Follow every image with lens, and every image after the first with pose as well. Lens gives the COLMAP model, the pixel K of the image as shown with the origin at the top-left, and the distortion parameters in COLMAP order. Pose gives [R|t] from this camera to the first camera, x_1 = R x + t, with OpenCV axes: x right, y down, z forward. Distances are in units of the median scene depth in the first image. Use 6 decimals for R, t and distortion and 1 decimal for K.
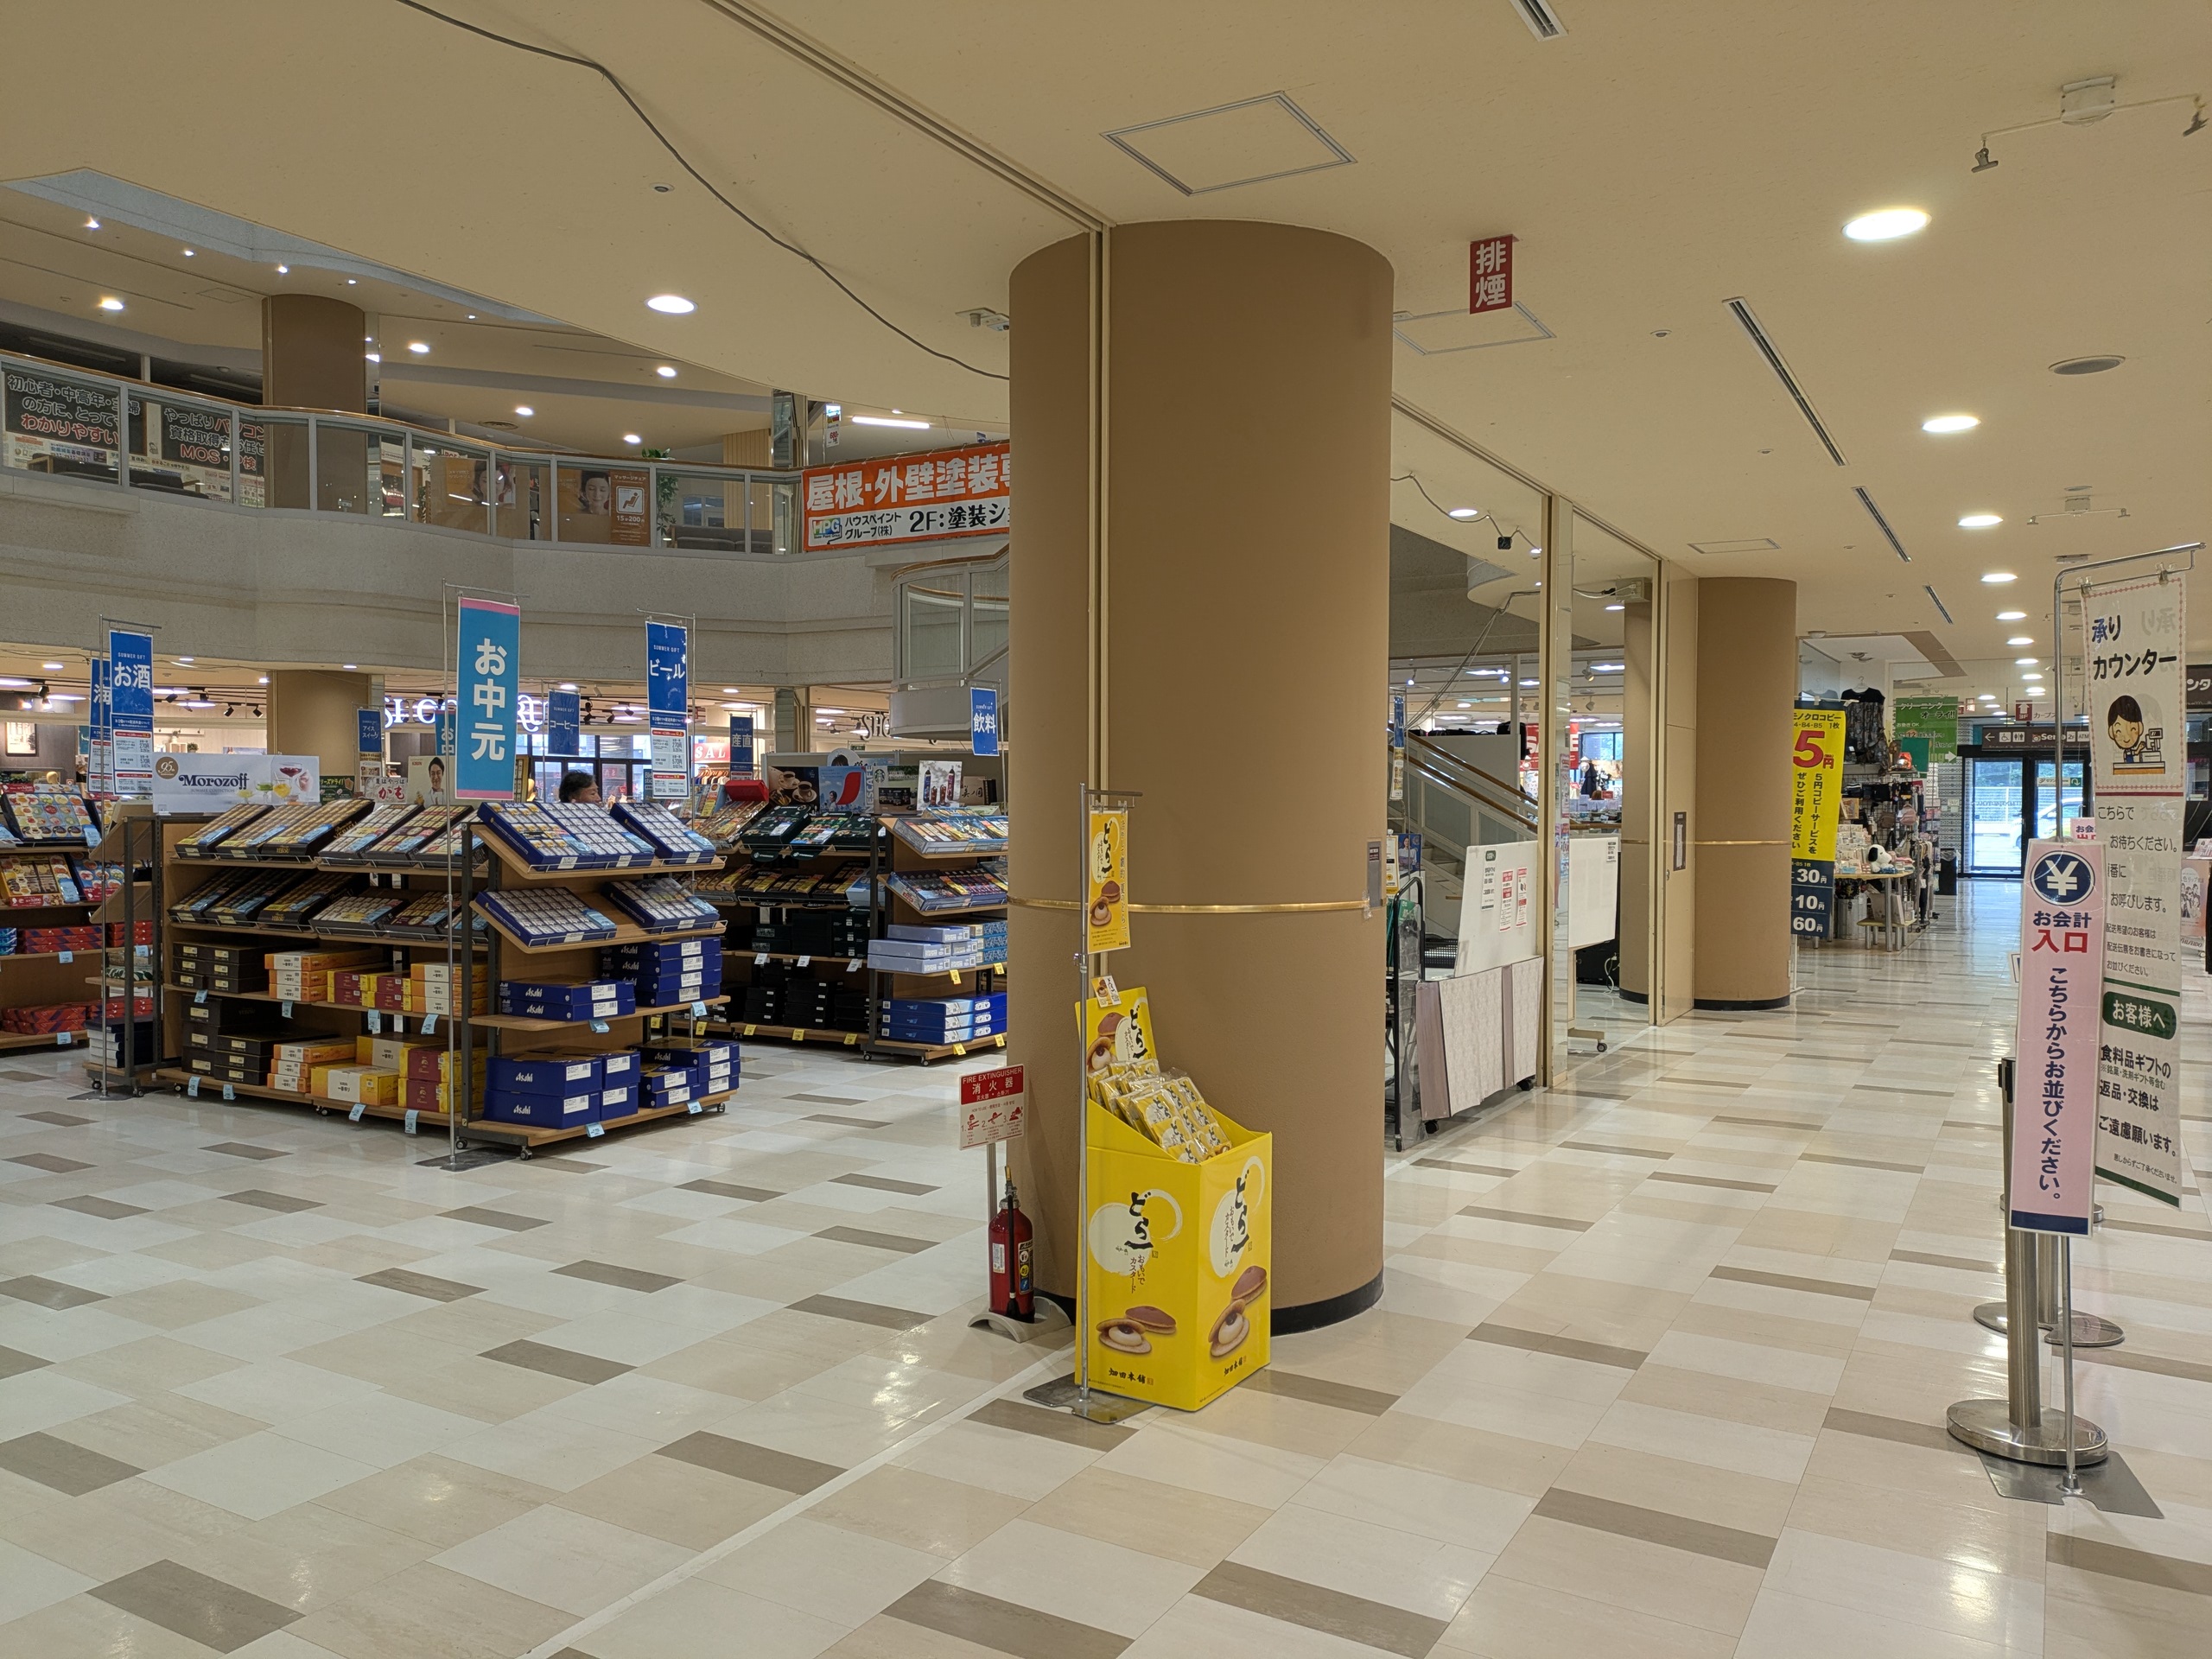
lens RADIAL K [[1627.2, 0, 1066.1], [0, 1627.2, 833.1], [0, 0, 1]] dist [0.074559, -0.082077]
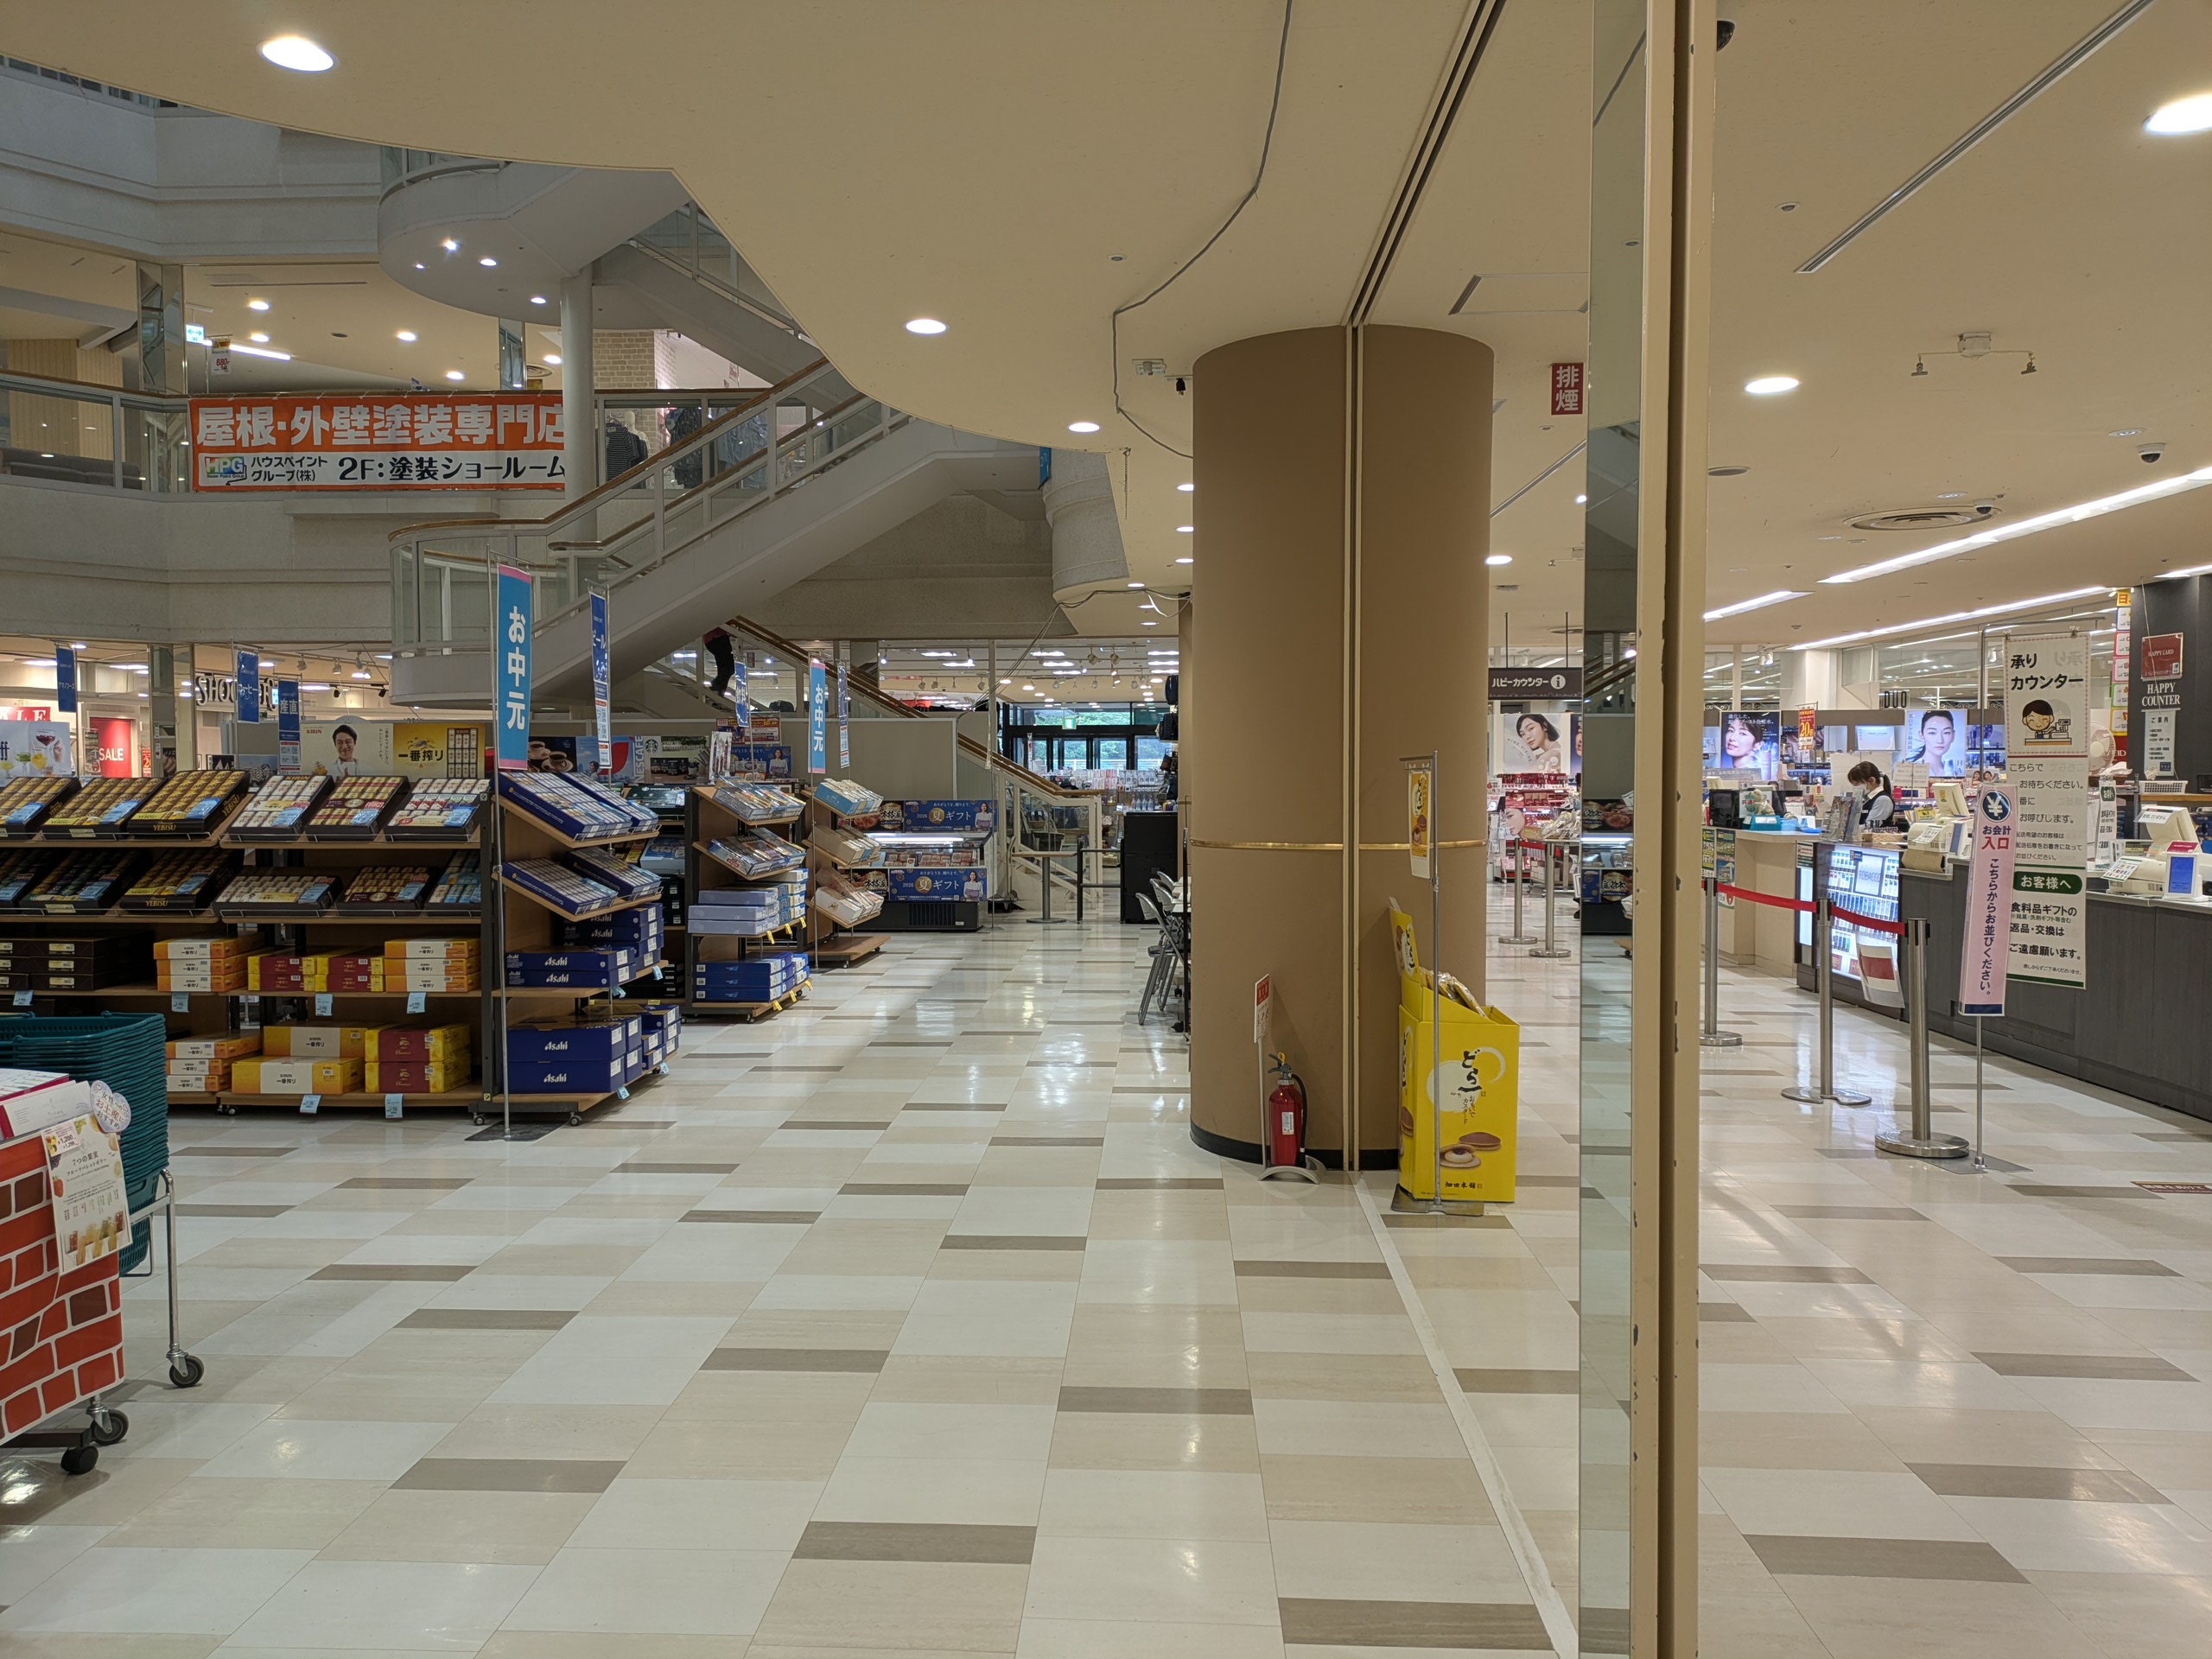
lens RADIAL K [[1627.2, 0, 1066.1], [0, 1627.2, 833.1], [0, 0, 1]] dist [0.074559, -0.082077]
pose [[0.884499, -0.022739, 0.465987, -0.462059], [0.014979, 0.999681, 0.020350, 0.002656], [-0.466301, -0.011020, 0.884557, -0.027065]]
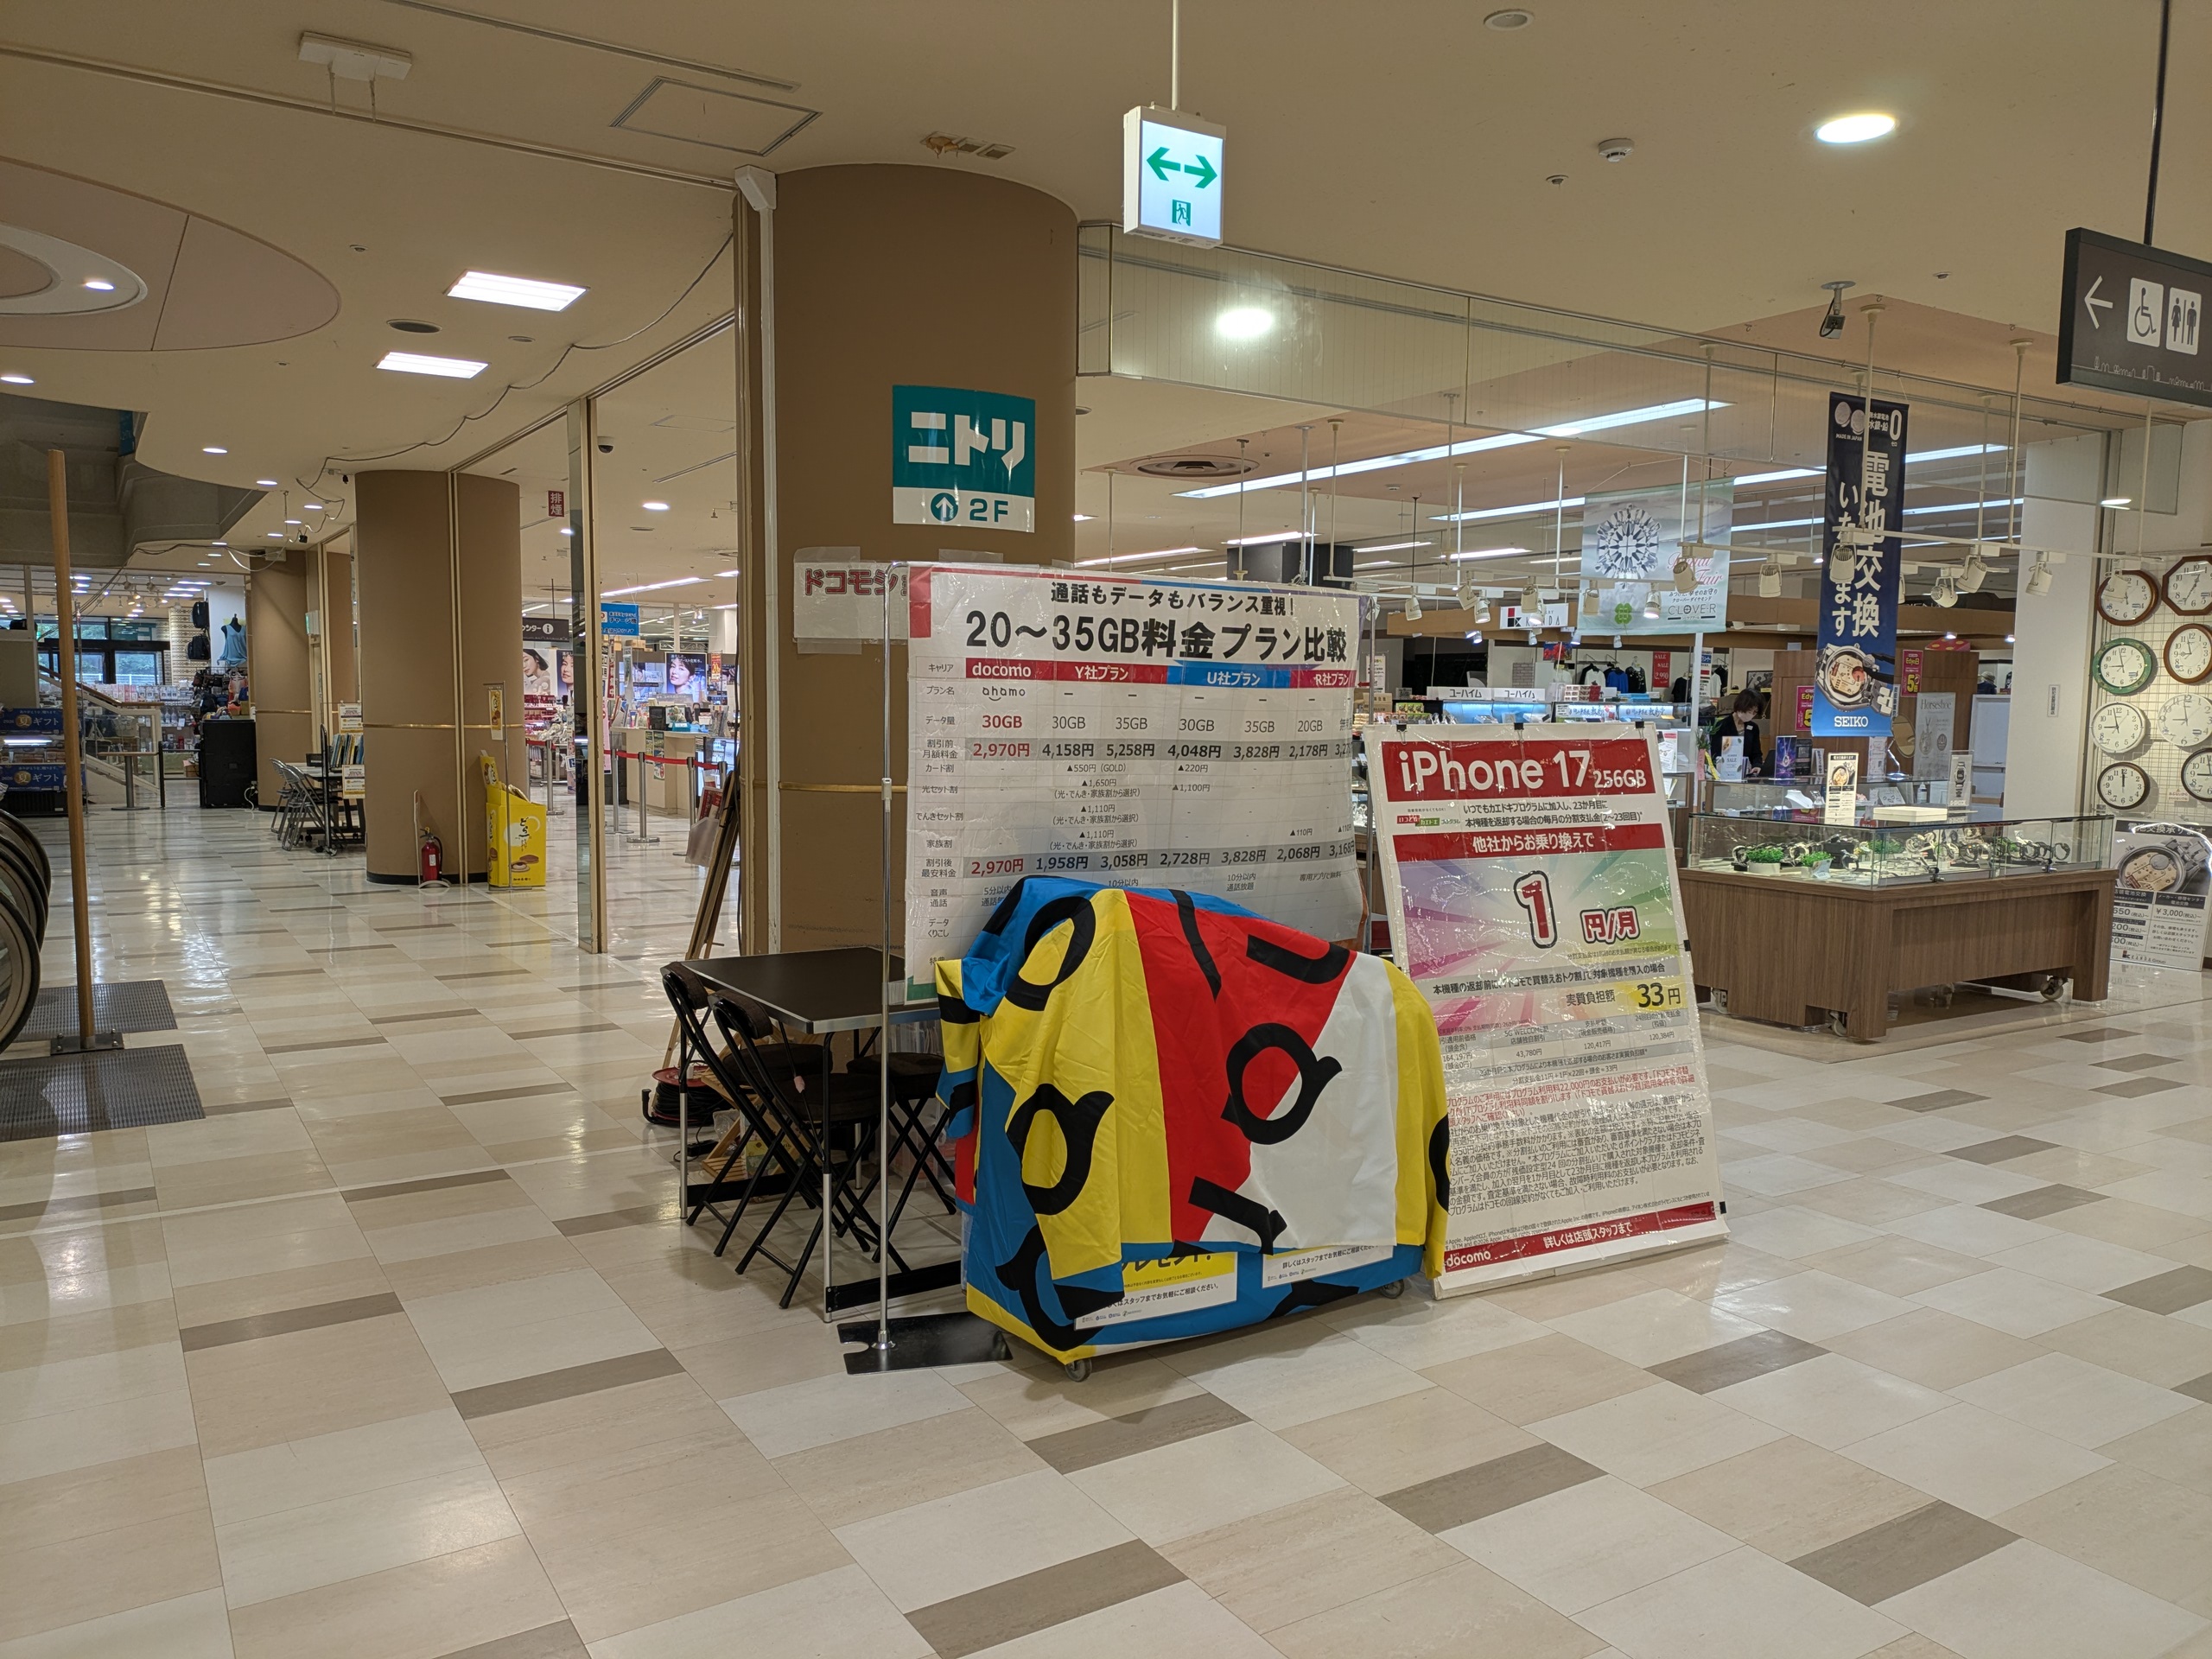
lens RADIAL K [[1629.5, 0, 1101.3], [0, 1629.5, 851.7], [0, 0, 1]] dist [0.073907, -0.079536]
pose [[0.448494, -0.079816, 0.890215, -1.133240], [0.008687, 0.996347, 0.084954, 0.017411], [-0.893744, -0.030368, 0.447549, -0.681099]]
